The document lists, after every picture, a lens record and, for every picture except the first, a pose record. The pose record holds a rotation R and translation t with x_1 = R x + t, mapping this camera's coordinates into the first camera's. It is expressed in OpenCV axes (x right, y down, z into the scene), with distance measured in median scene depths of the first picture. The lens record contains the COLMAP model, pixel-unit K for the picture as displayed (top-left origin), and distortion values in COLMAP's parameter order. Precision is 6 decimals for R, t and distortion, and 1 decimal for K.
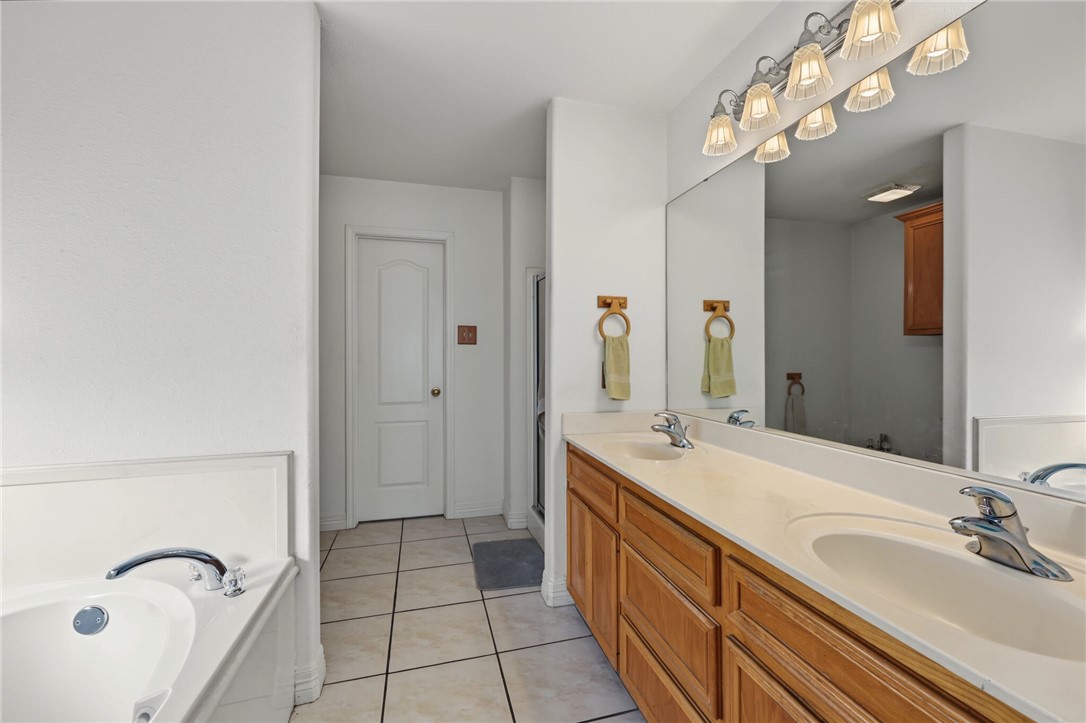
lens RADIAL K [[451.5, 0, 545.5], [0, 451.5, 357.5], [0, 0, 1]] dist [0.003440, 0.000706]
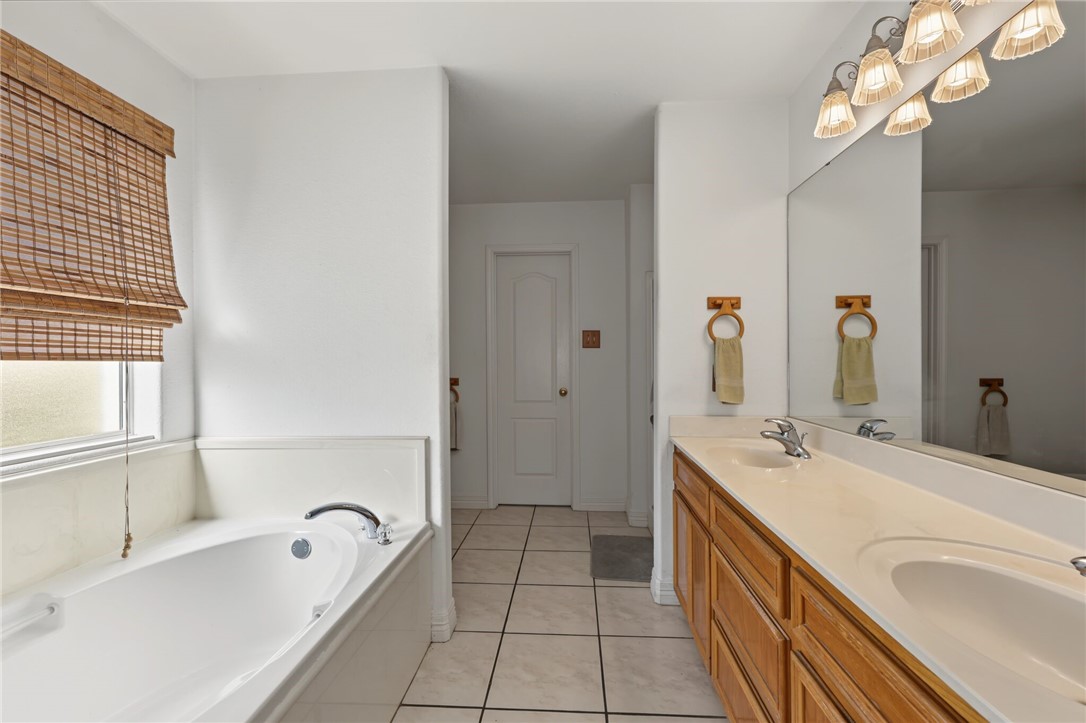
lens RADIAL K [[451.5, 0, 560.6], [0, 451.5, 364.1], [0, 0, 1]] dist [0.003440, 0.000706]
pose [[0.945004, 0.000624, -0.327059, 0.156091], [0.002217, 0.999963, 0.008316, -0.000272], [0.327052, -0.008584, 0.944967, -0.039079]]
